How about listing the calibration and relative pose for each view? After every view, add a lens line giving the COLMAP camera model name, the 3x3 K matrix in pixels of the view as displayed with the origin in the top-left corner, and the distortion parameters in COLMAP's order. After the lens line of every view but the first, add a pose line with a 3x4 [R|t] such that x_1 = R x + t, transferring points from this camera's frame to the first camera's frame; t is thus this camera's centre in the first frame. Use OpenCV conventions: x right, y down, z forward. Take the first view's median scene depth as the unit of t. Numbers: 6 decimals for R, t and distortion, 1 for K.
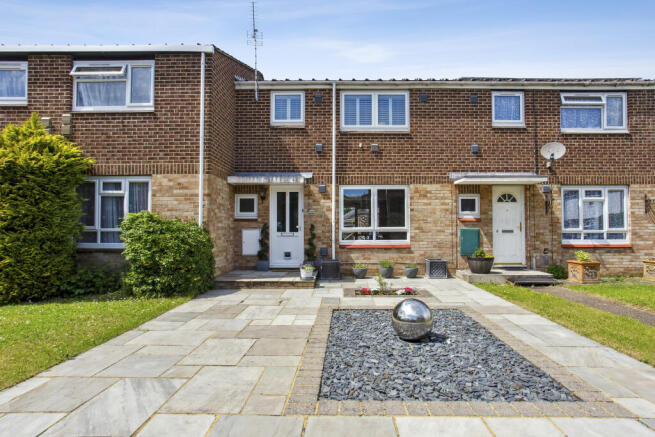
lens RADIAL K [[384.1, 0, 326.2], [0, 384.1, 217.1], [0, 0, 1]] dist [-0.028619, 0.019019]
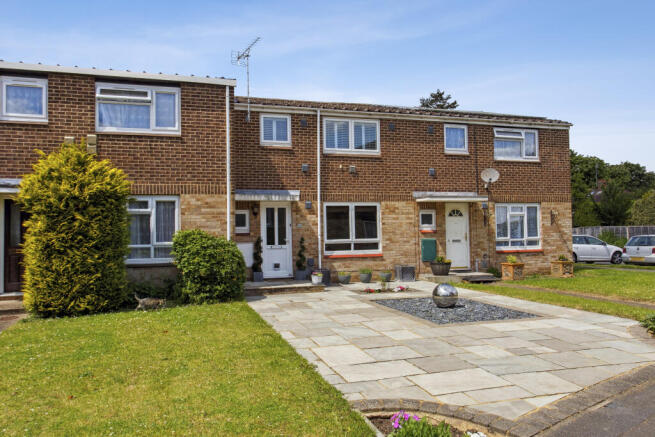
lens RADIAL K [[503.8, 0, 327.2], [0, 503.8, 221.5], [0, 0, 1]] dist [0.002738, -0.017885]
pose [[0.953306, -0.006510, 0.301937, -0.399001], [0.008092, 0.999959, -0.003989, -0.020502], [-0.301898, 0.006246, 0.953320, -0.397919]]
